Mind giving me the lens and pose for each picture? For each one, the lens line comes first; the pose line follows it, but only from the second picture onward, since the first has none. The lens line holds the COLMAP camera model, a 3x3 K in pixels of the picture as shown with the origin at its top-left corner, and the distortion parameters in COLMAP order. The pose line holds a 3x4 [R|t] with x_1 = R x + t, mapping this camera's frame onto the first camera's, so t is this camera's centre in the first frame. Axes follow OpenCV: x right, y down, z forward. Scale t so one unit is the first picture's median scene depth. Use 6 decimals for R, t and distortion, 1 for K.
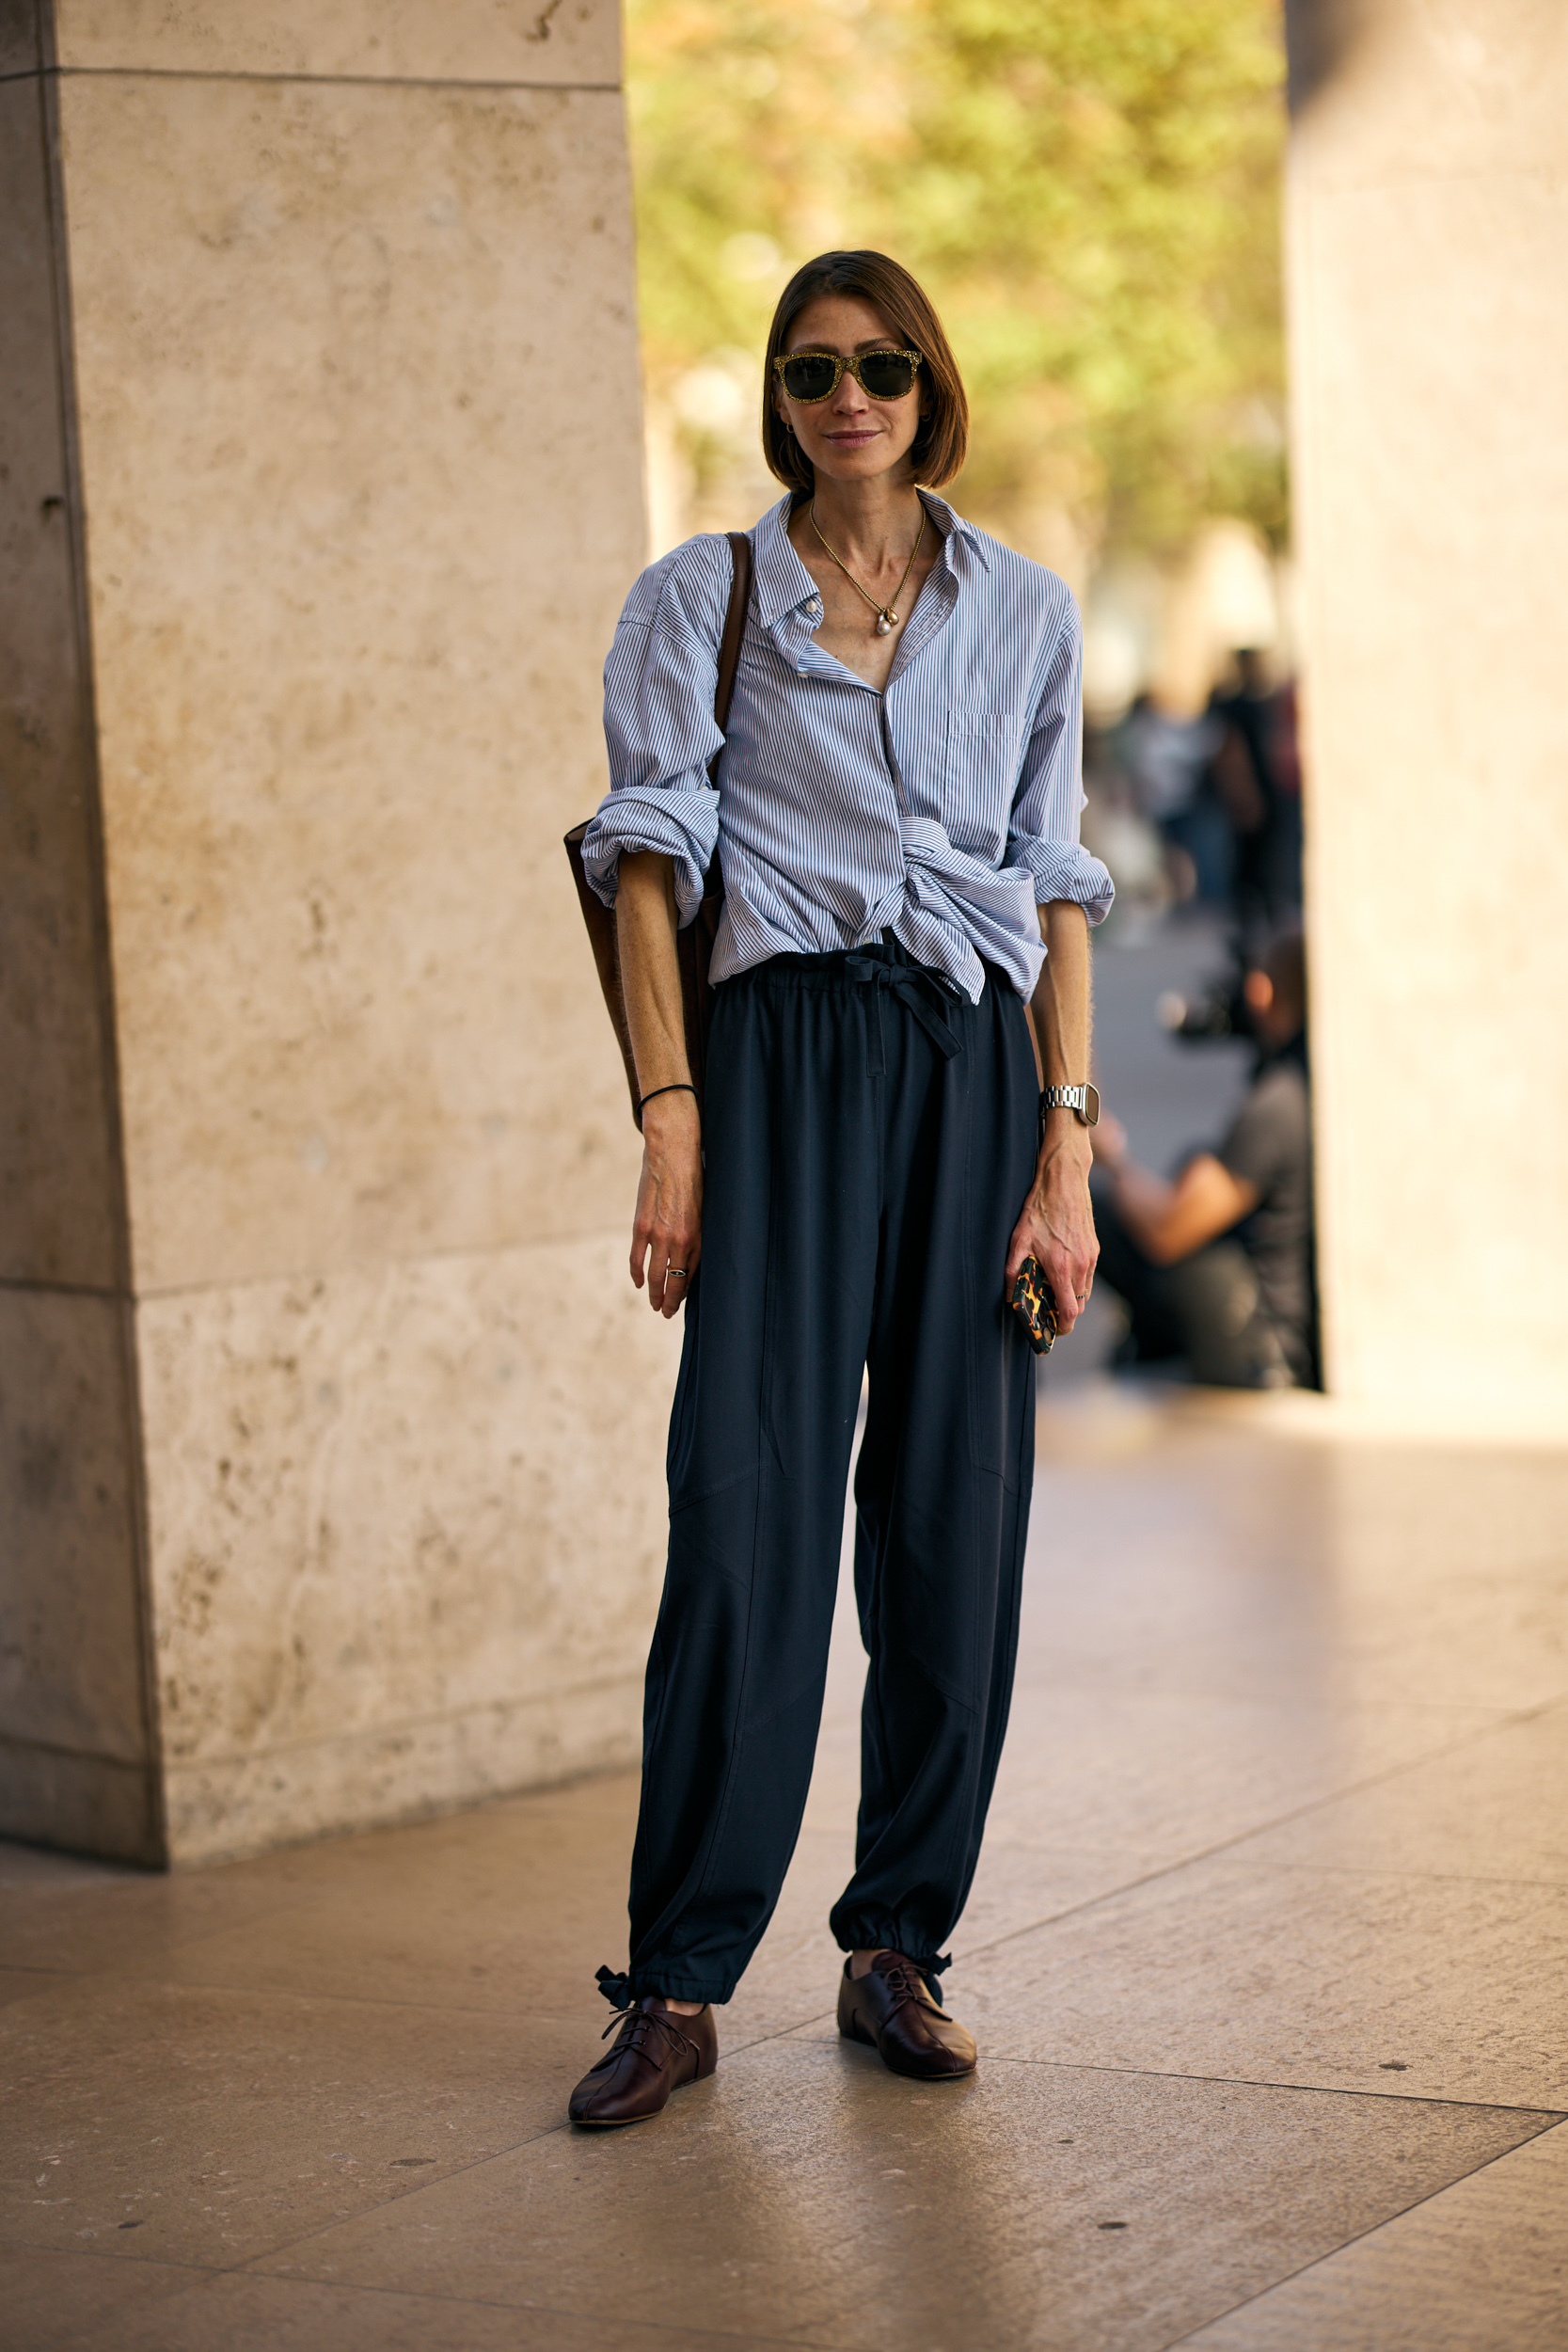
lens RADIAL K [[5690.3, 0, 784.0], [0, 5690.3, 1176.0], [0, 0, 1]] dist [0.000361, 6.010410]
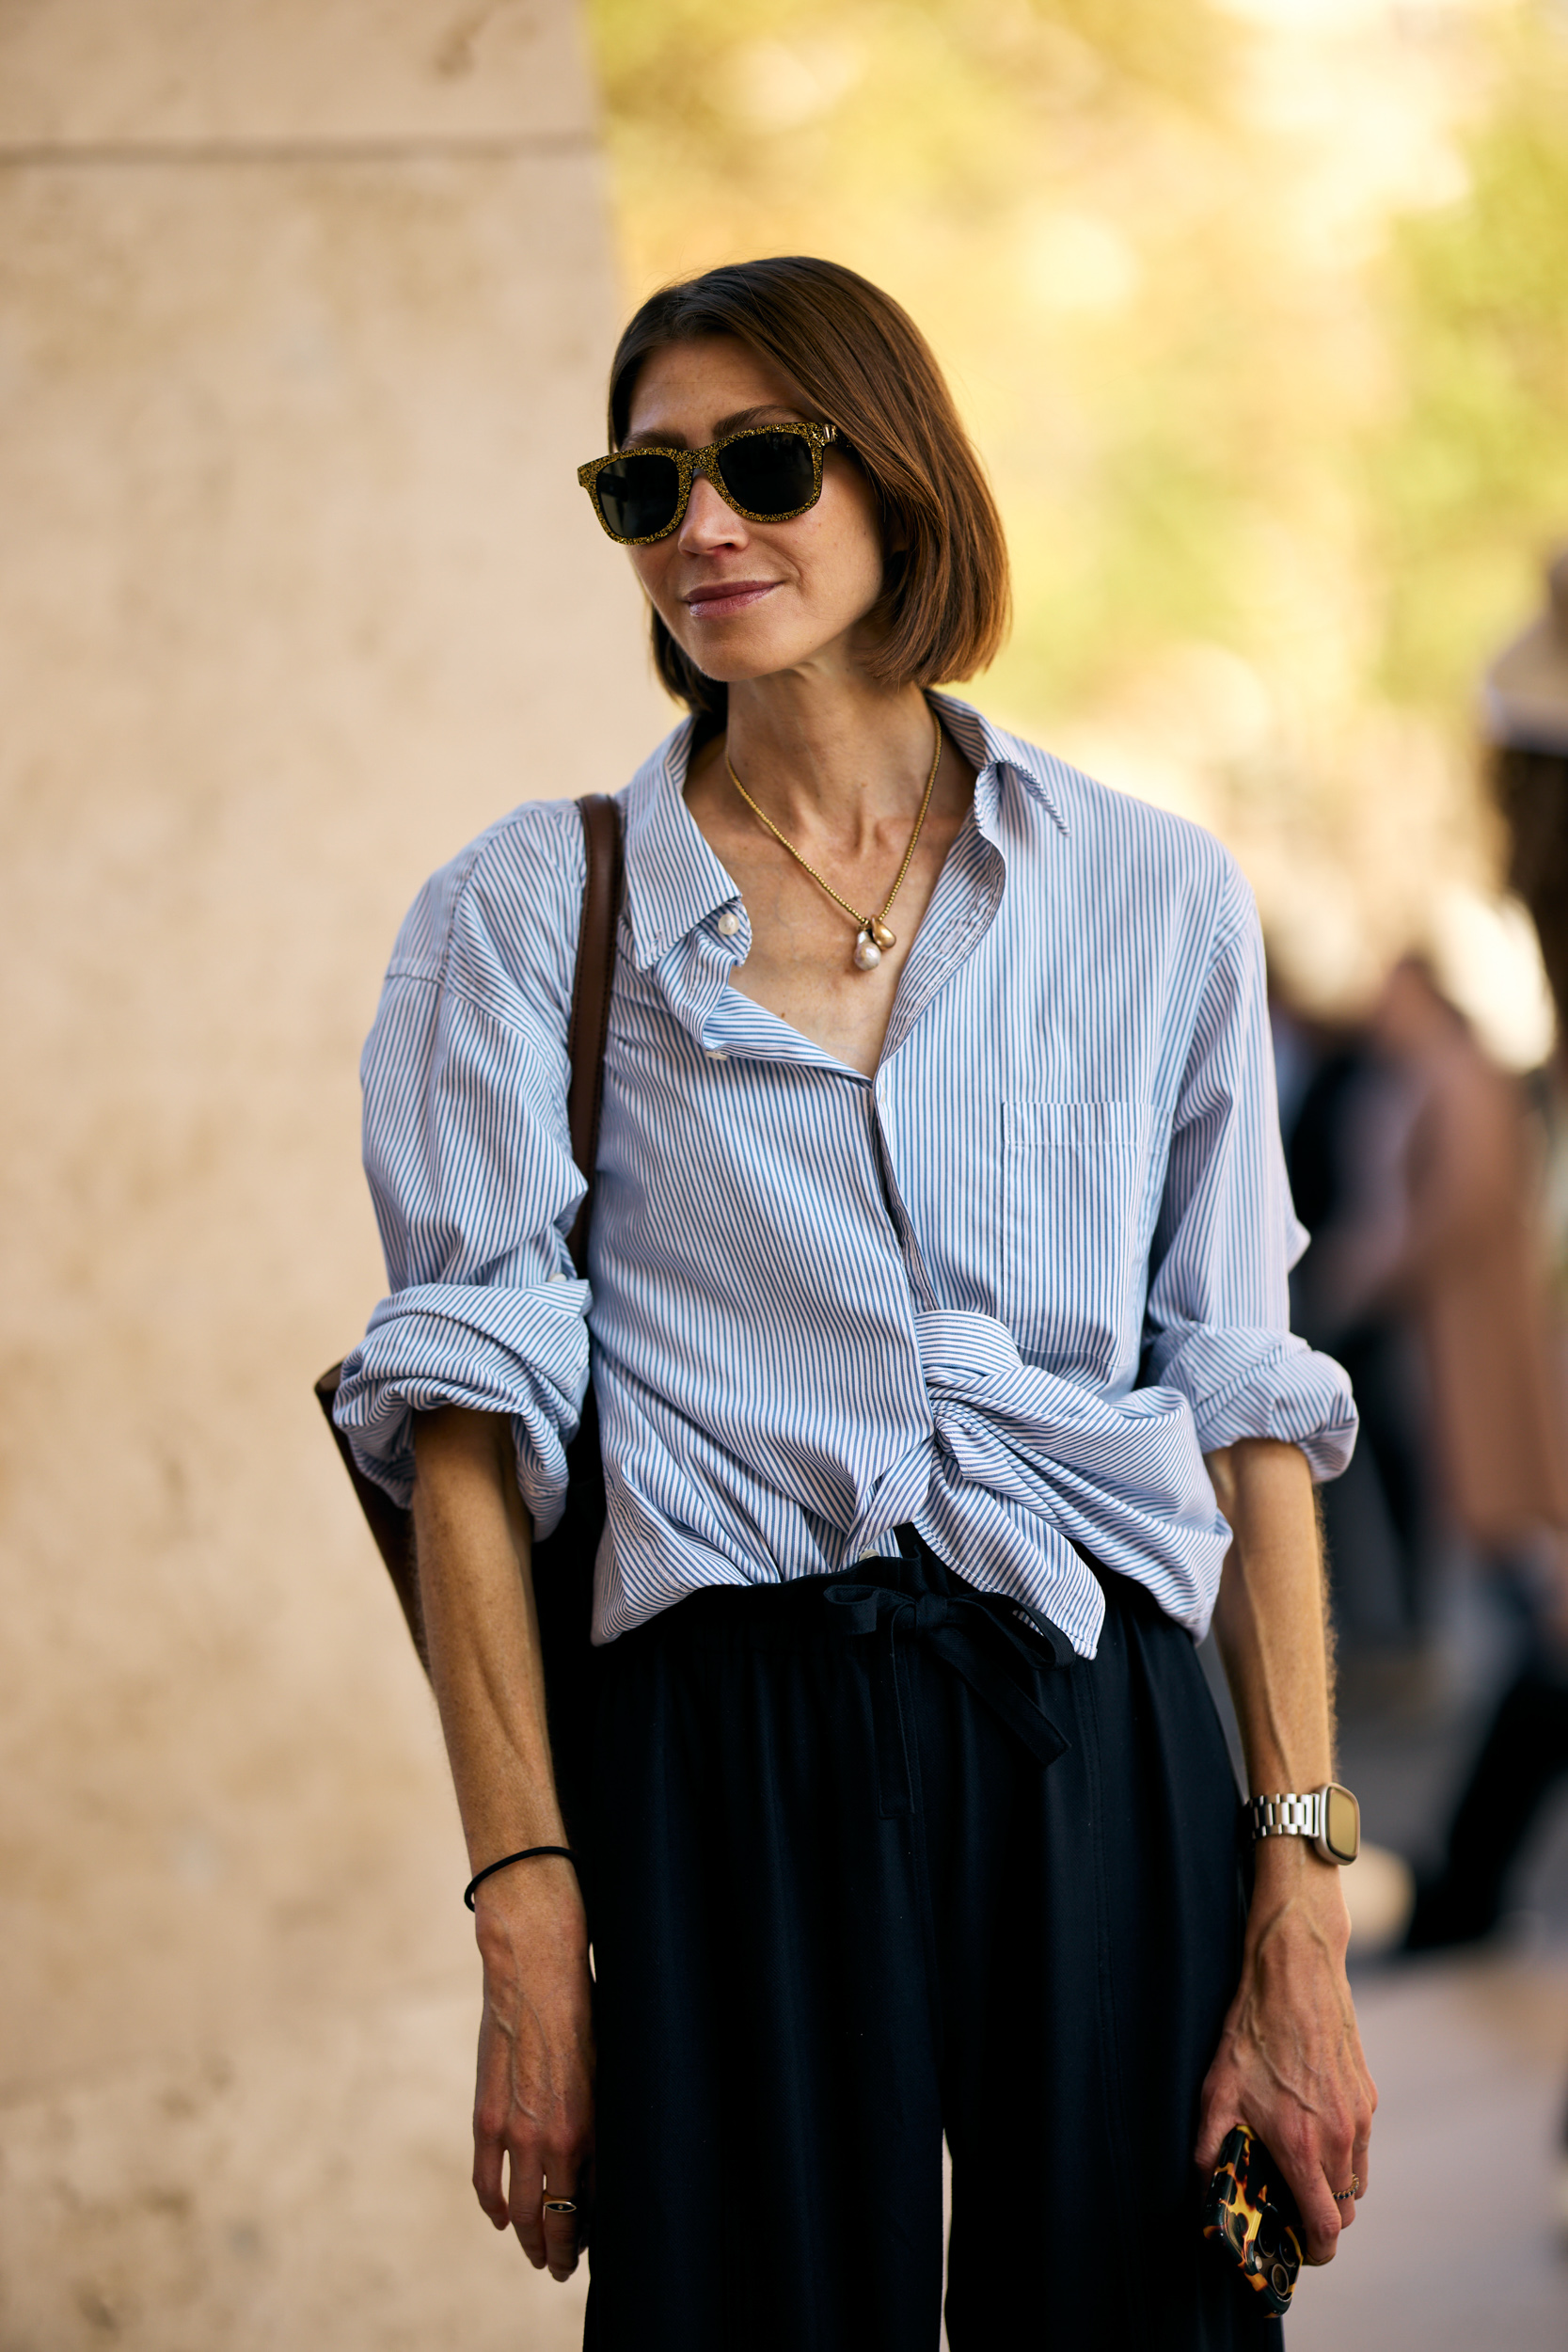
lens RADIAL K [[5636.3, 0, 968.6], [0, 5636.3, 1174.8], [0, 0, 1]] dist [0.236904, -4.267928]
pose [[0.995007, -0.068718, -0.072380, 0.062782], [0.064328, 0.996042, -0.061335, -0.043103], [0.076308, 0.056372, 0.995489, 0.479995]]
